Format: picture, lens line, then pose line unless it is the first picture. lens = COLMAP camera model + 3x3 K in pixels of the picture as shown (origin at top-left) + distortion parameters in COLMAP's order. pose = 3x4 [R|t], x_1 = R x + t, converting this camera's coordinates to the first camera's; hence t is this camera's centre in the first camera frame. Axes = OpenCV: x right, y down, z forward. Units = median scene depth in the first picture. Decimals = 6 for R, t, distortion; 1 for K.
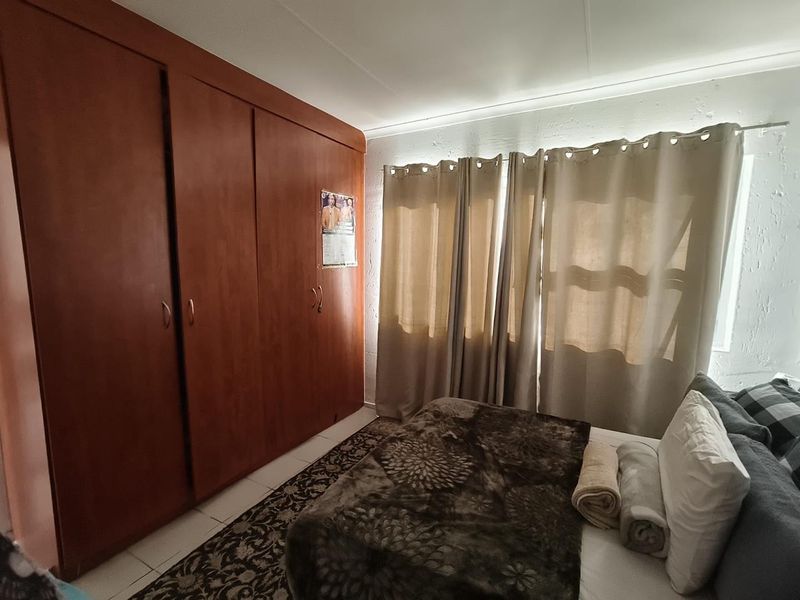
lens RADIAL K [[372.0, 0, 401.6], [0, 372.0, 304.7], [0, 0, 1]] dist [-0.017089, 0.005882]
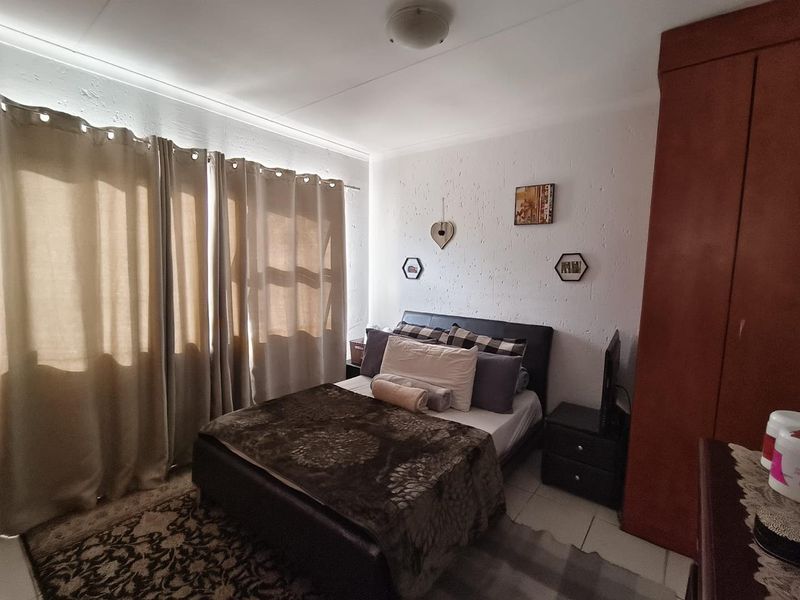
lens RADIAL K [[372.0, 0, 403.6], [0, 372.0, 300.7], [0, 0, 1]] dist [-0.017089, 0.005882]
pose [[0.170920, -0.100260, 0.980170, -0.635623], [0.098211, 0.991589, 0.084302, -0.057887], [-0.980378, 0.081855, 0.179329, 0.391548]]
